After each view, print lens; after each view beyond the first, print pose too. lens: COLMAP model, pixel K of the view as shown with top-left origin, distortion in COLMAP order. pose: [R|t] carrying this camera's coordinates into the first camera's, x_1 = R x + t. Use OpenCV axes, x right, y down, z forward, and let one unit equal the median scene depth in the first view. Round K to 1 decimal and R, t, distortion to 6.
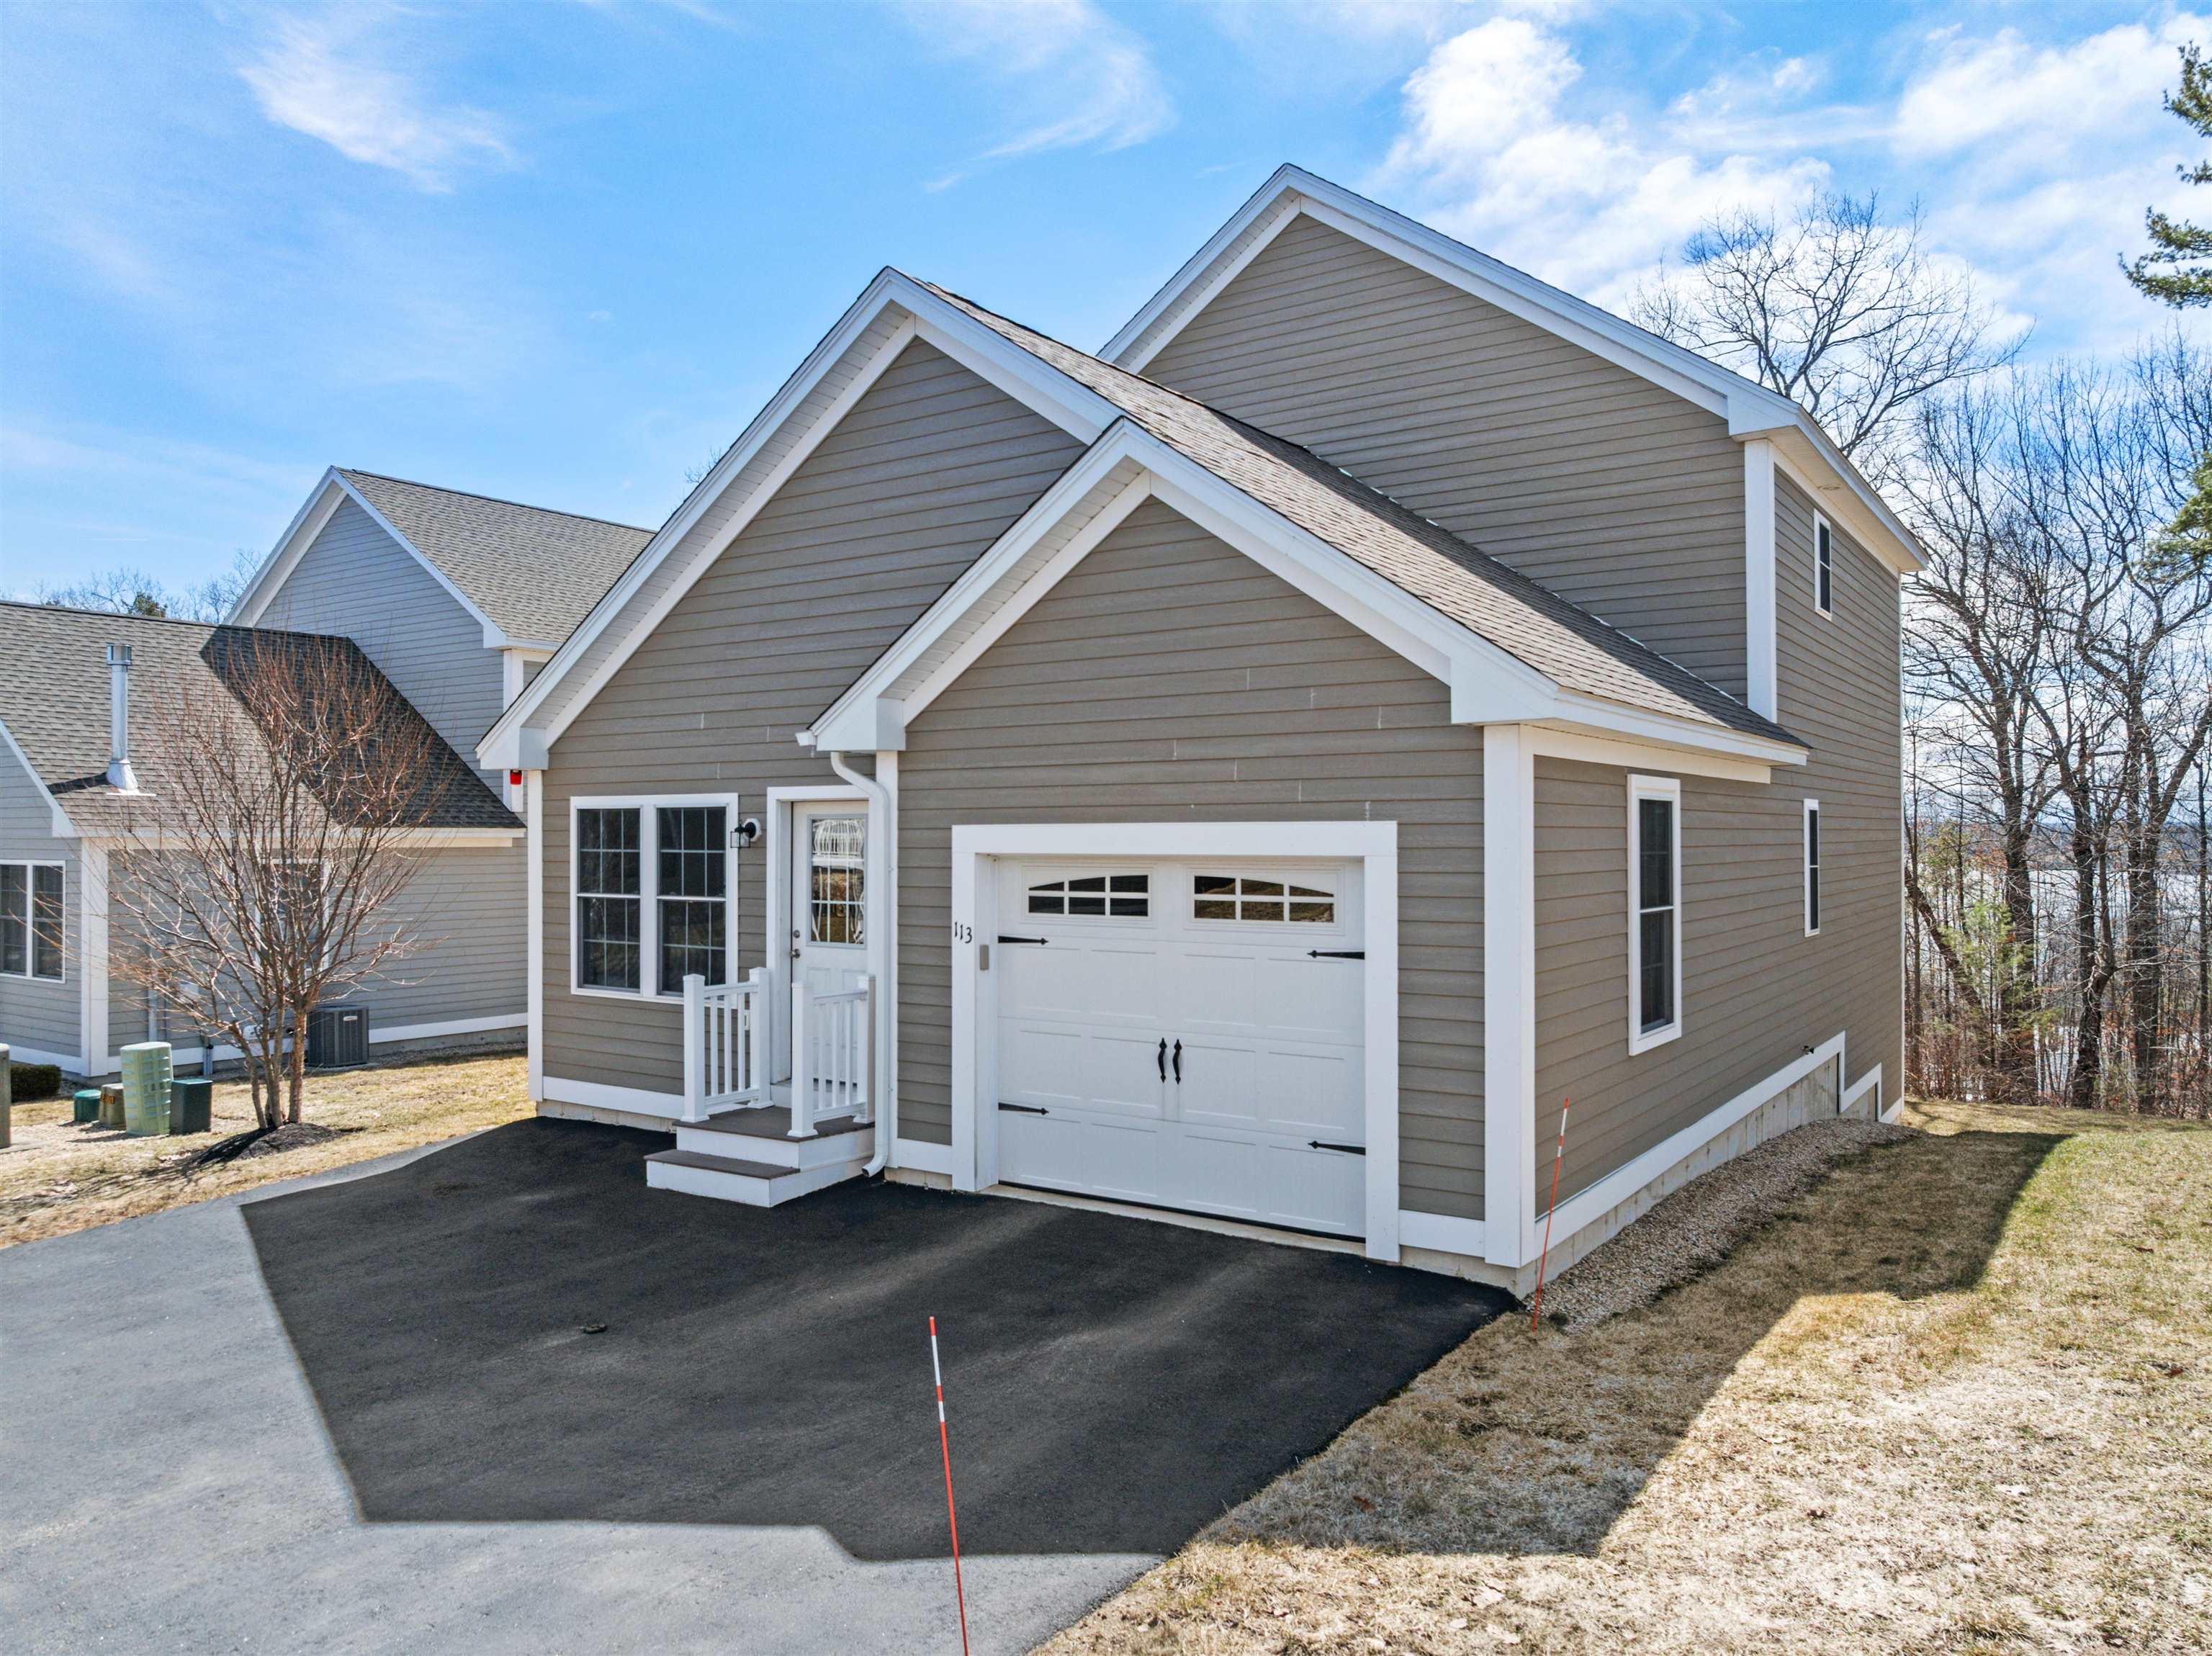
lens RADIAL K [[1565.9, 0, 1109.0], [0, 1565.9, 816.2], [0, 0, 1]] dist [-0.035531, -0.004884]
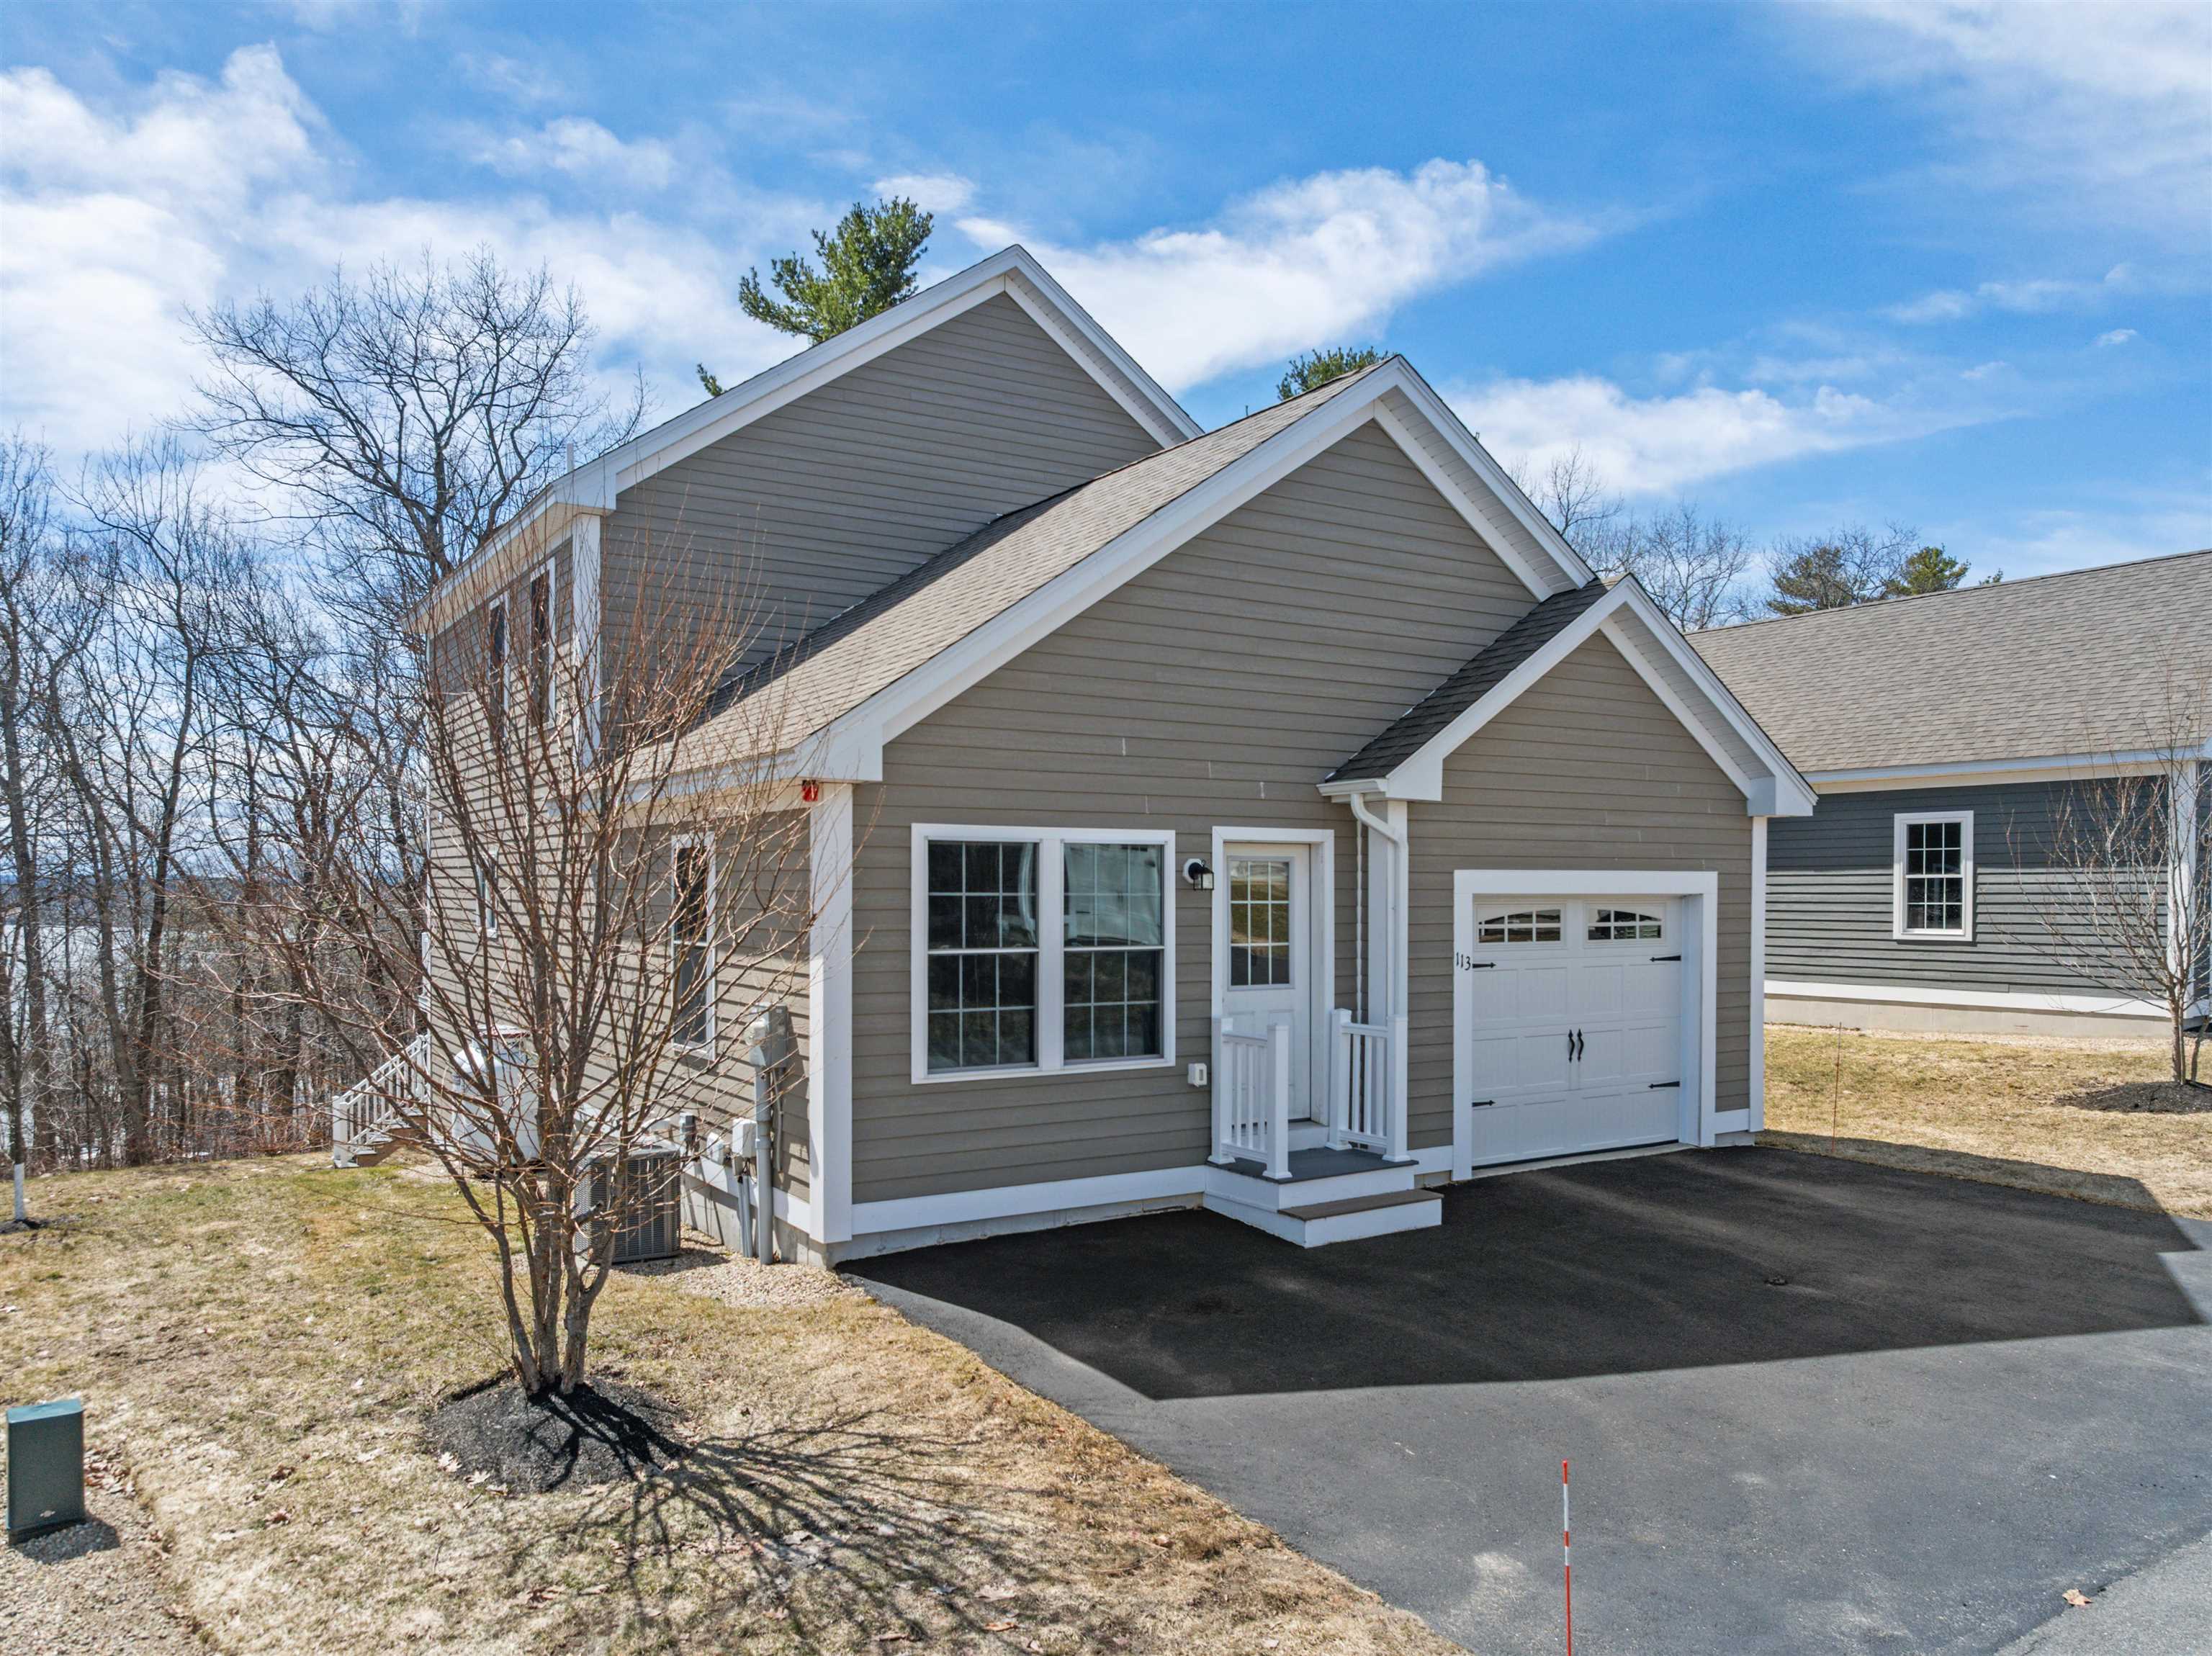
lens RADIAL K [[1602.7, 0, 1101.0], [0, 1602.7, 896.5], [0, 0, 1]] dist [-0.042384, 0.006865]
pose [[0.390393, -0.001422, 0.920647, -1.256626], [-0.013709, 0.999879, 0.007358, 0.019861], [-0.920546, -0.015493, 0.390326, 0.754333]]
